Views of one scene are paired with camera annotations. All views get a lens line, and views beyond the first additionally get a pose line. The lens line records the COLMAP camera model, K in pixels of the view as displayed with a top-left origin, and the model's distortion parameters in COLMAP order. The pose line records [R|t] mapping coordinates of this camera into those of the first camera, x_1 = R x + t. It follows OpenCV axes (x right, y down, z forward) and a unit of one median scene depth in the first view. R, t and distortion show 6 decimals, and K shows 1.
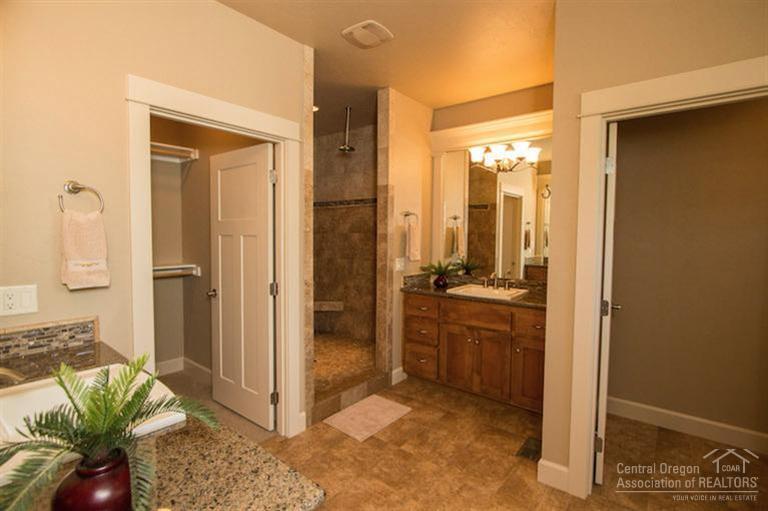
lens RADIAL K [[370.7, 0, 384.6], [0, 370.7, 255.9], [0, 0, 1]] dist [-0.022680, -0.000214]
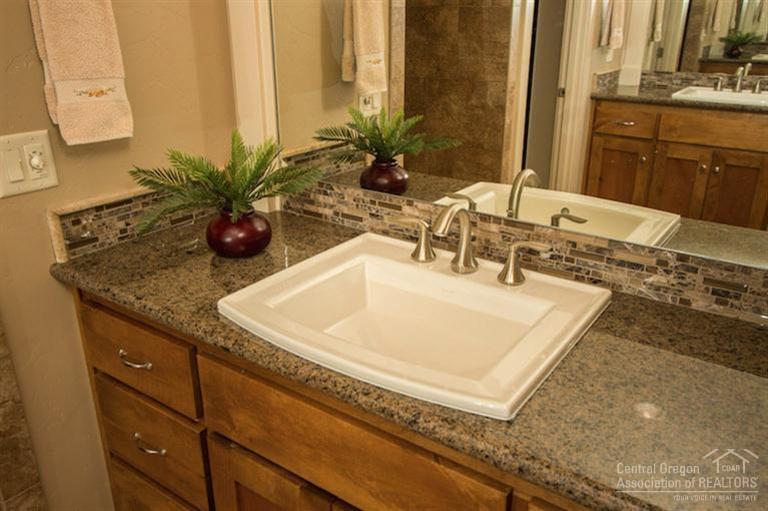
lens RADIAL K [[620.7, 0, 384.5], [0, 620.7, 255.4], [0, 0, 1]] dist [0.001998, 0.000674]
pose [[0.997384, -0.031507, 0.065055, 0.195568], [0.009647, 0.949973, 0.312182, -0.031417], [-0.071636, -0.310738, 0.947792, 0.554233]]
